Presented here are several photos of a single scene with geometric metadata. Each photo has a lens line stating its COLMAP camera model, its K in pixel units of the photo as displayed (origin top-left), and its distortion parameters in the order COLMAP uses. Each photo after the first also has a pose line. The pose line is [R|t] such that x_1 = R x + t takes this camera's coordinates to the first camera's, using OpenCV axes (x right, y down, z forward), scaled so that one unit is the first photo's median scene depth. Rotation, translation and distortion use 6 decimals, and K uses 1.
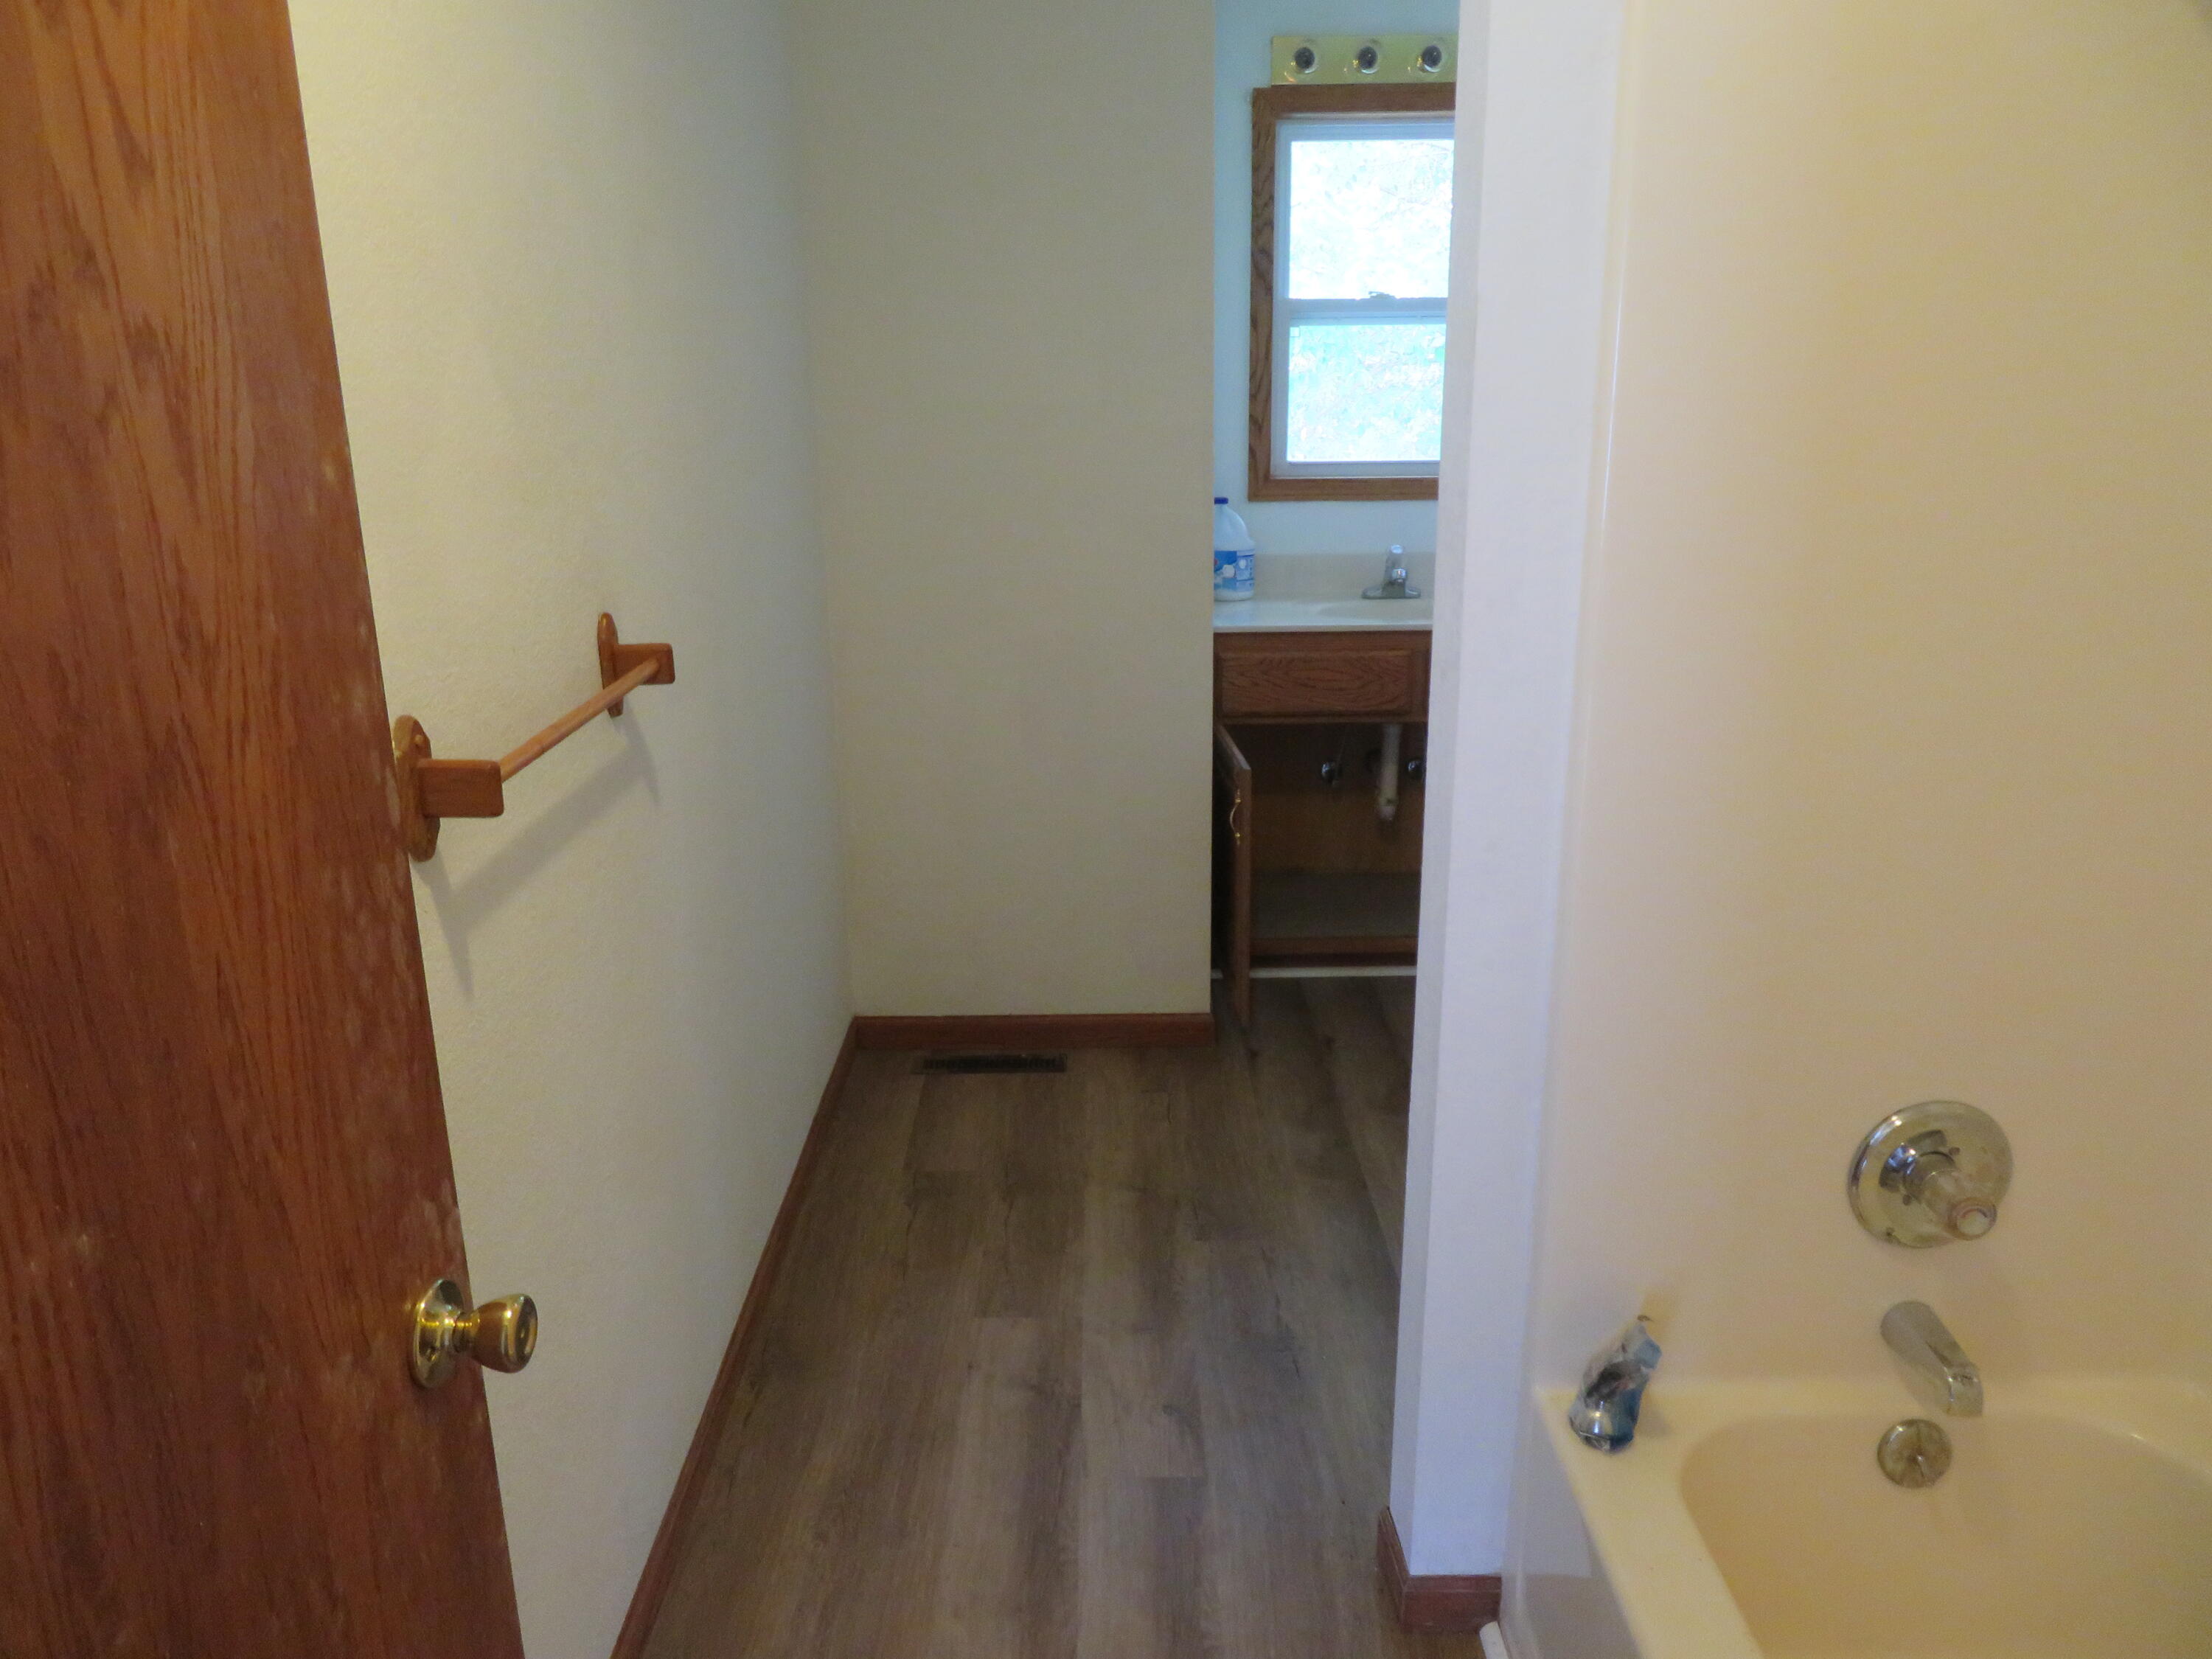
lens RADIAL K [[1618.8, 0, 1106.0], [0, 1618.8, 829.5], [0, 0, 1]] dist [0.008771, 0.002964]
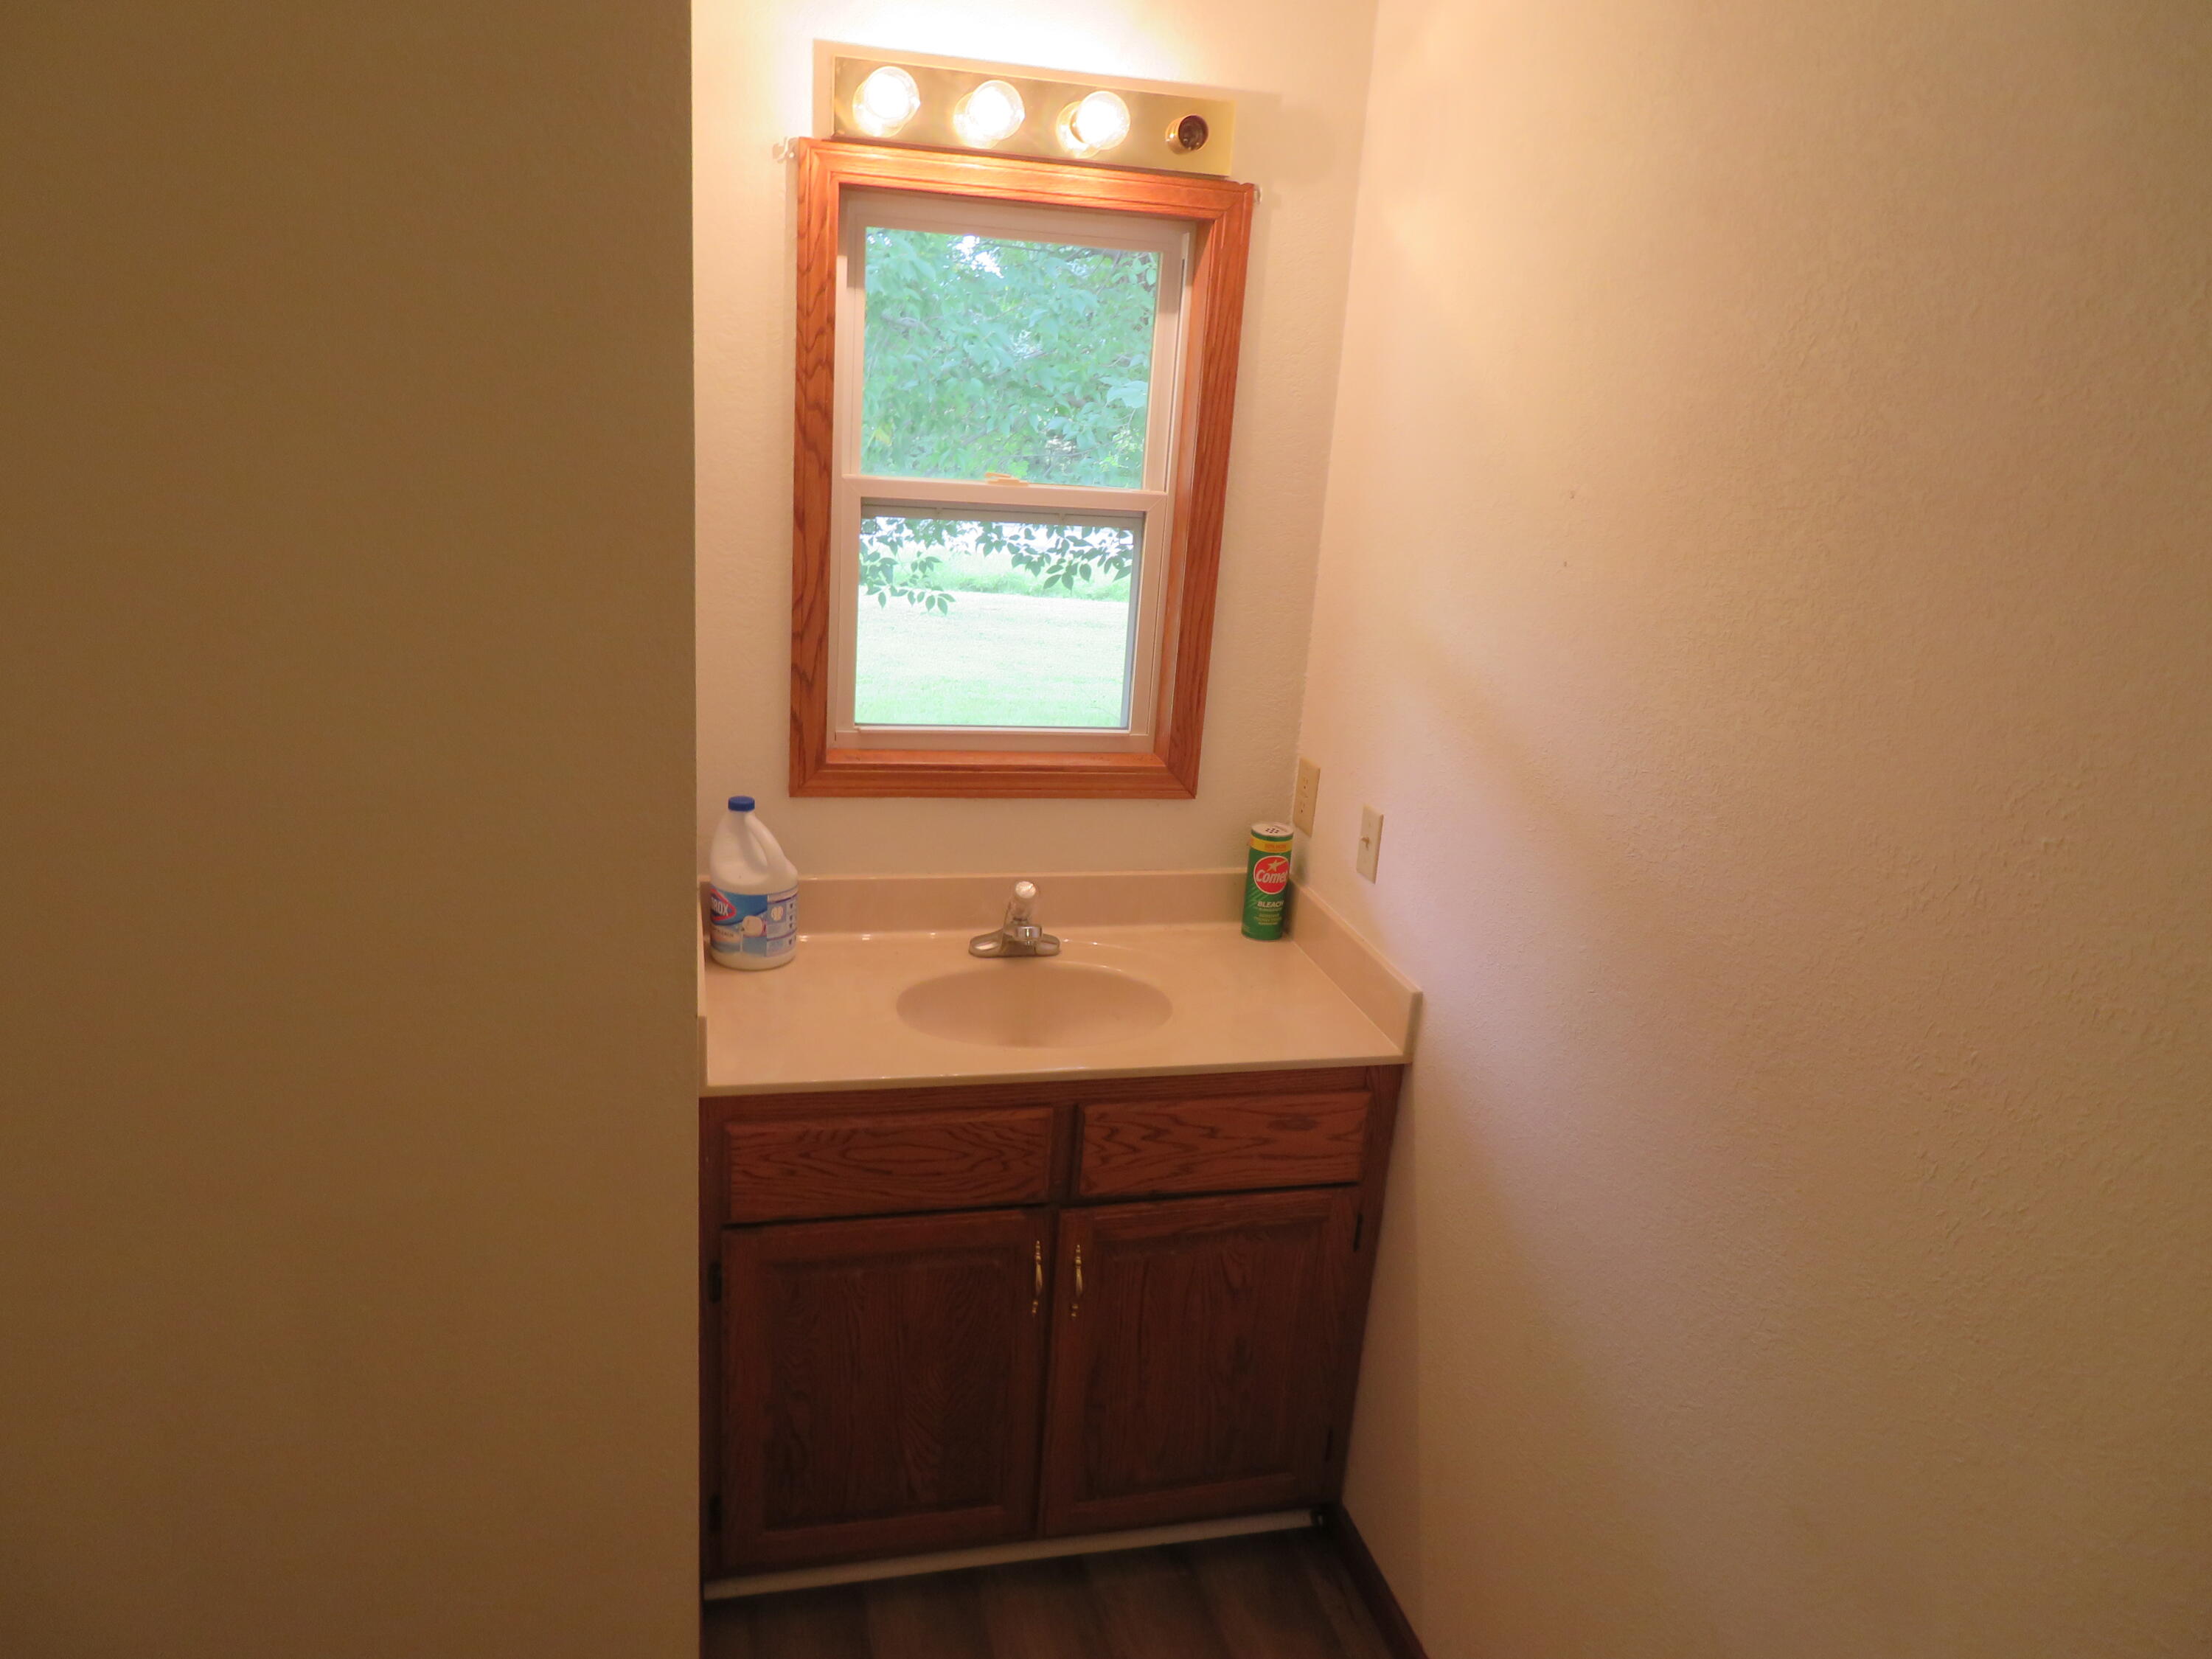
lens RADIAL K [[1586.2, 0, 1106.0], [0, 1586.2, 829.5], [0, 0, 1]] dist [-0.006459, -0.001644]
pose [[0.966267, 0.010039, 0.257347, 0.054142], [-0.017123, 0.999533, 0.025303, -0.229867], [-0.256973, -0.028857, 0.965988, 0.422292]]
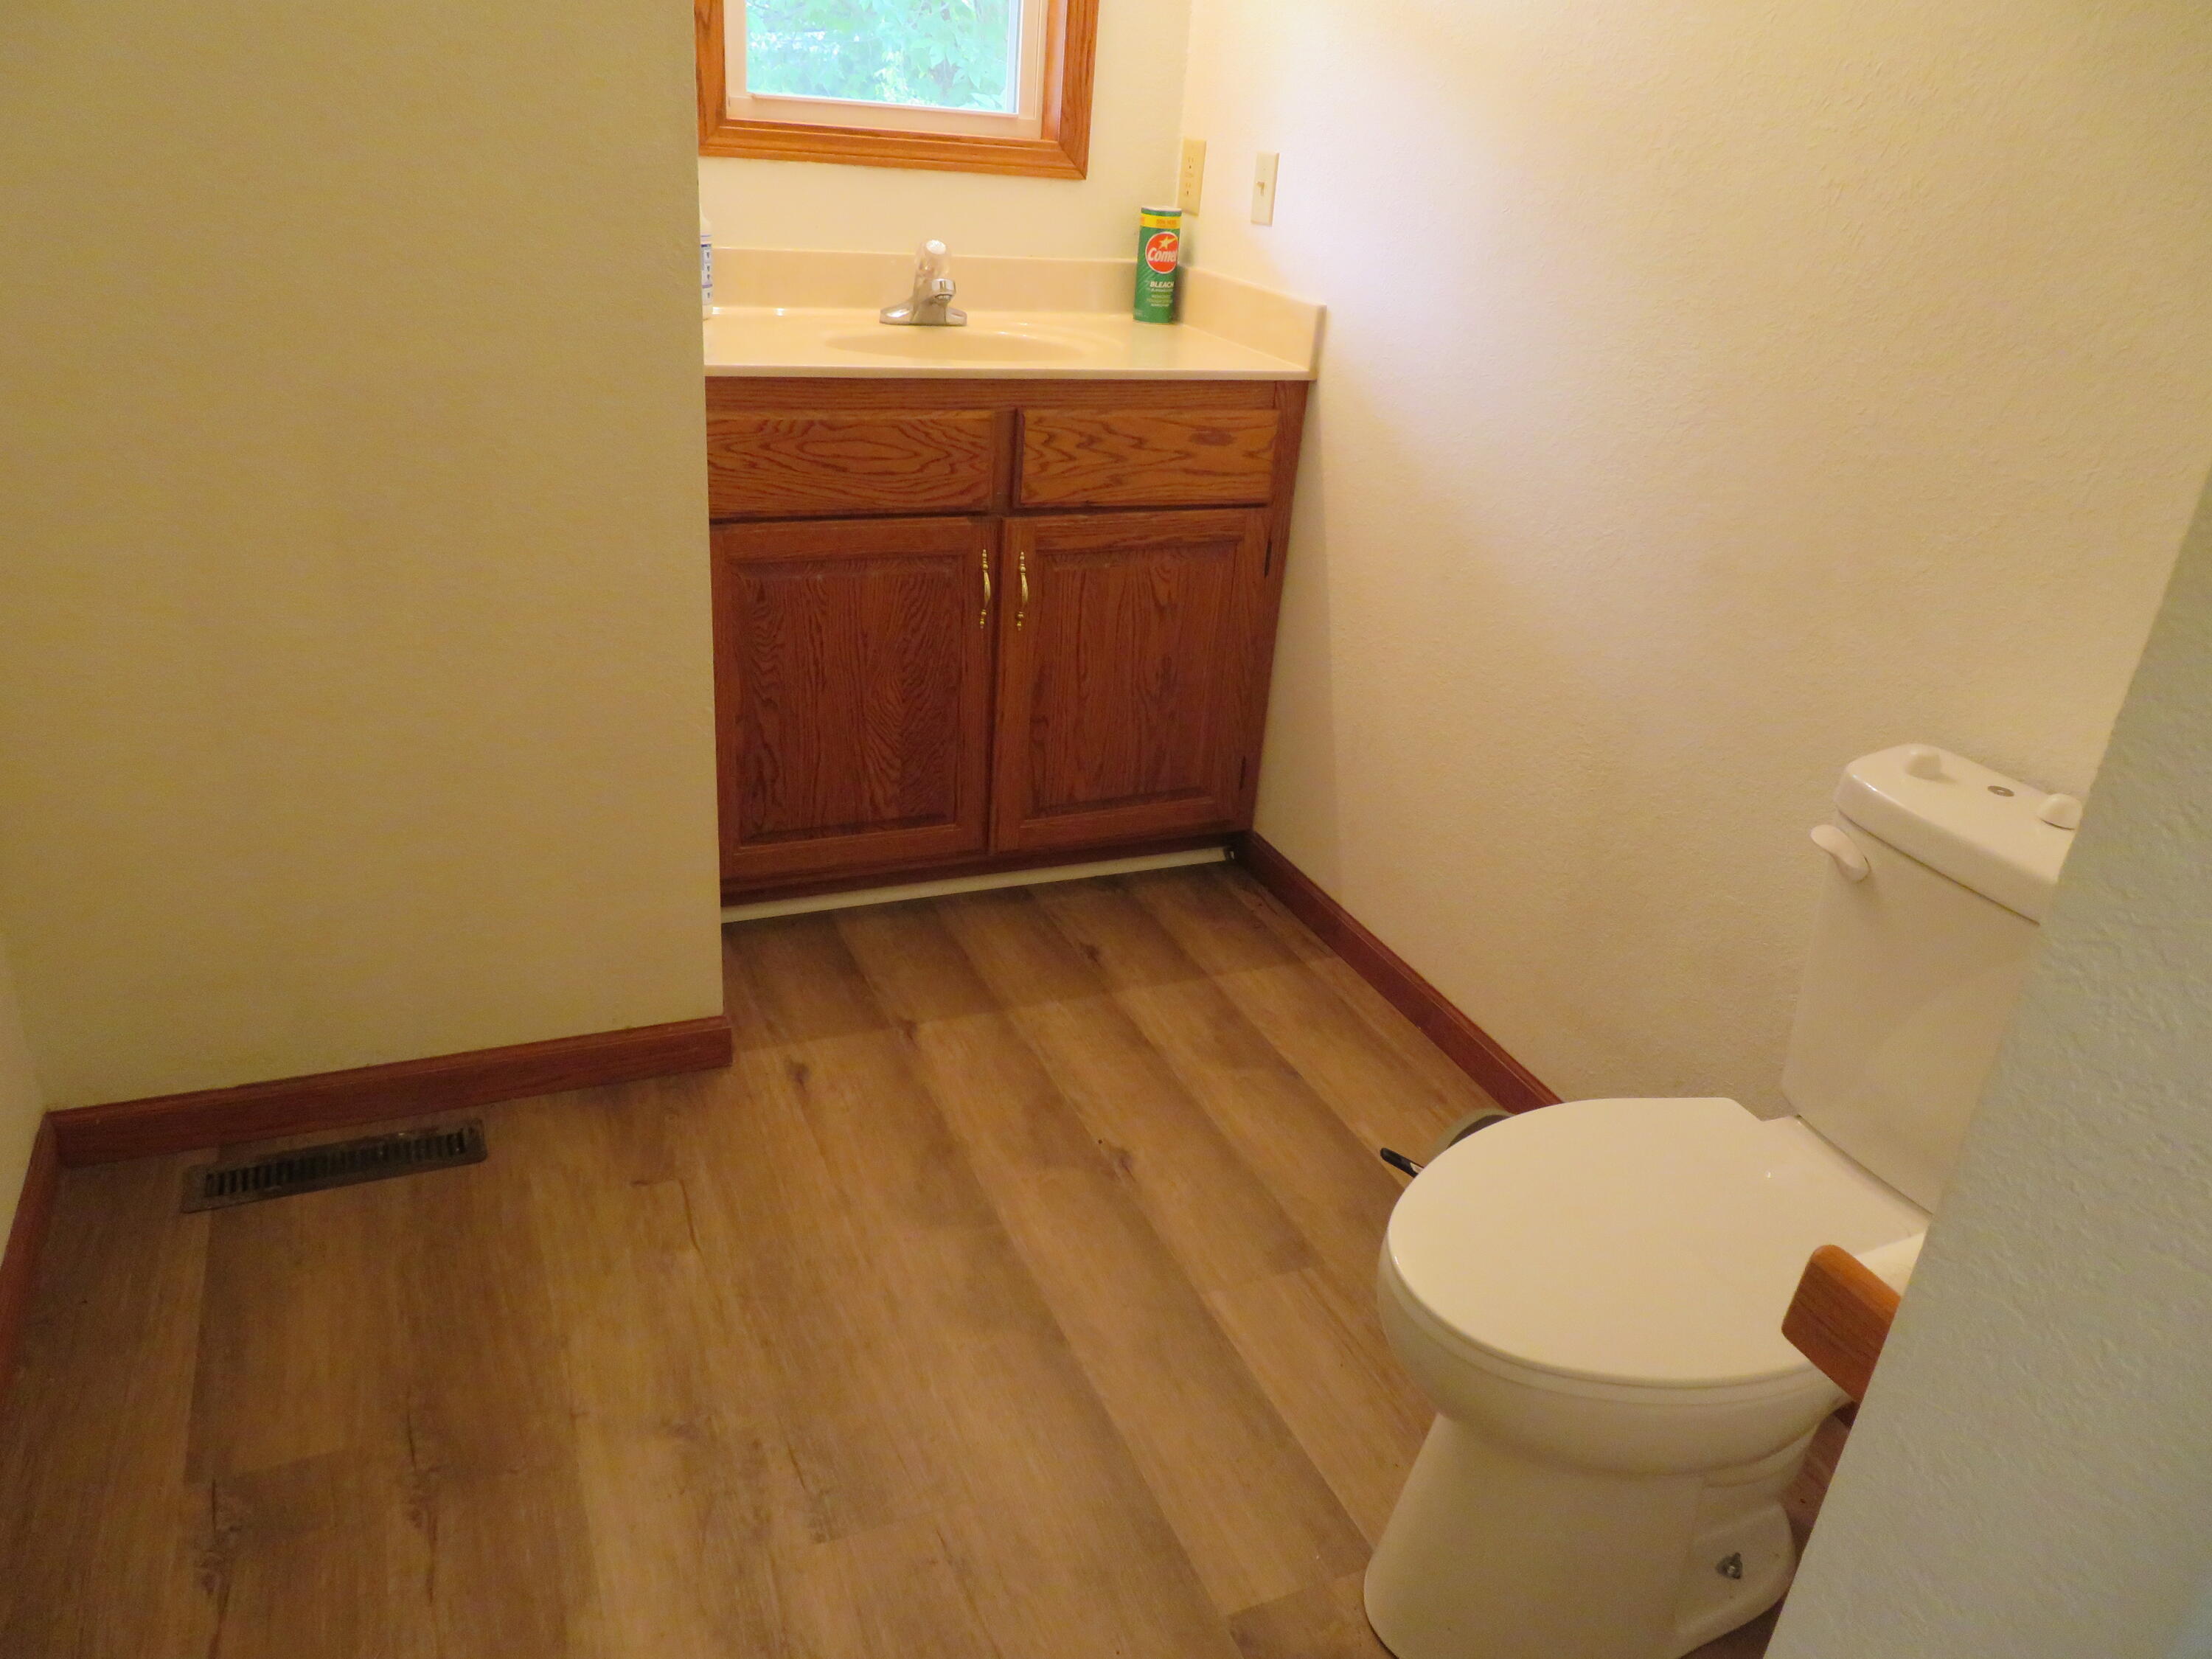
lens RADIAL K [[1586.2, 0, 1106.0], [0, 1586.2, 829.5], [0, 0, 1]] dist [-0.006459, -0.001644]
pose [[0.914724, -0.092758, 0.393289, -0.031850], [0.026625, 0.985017, 0.170392, -0.053186], [-0.403202, -0.145390, 0.903488, 0.392275]]
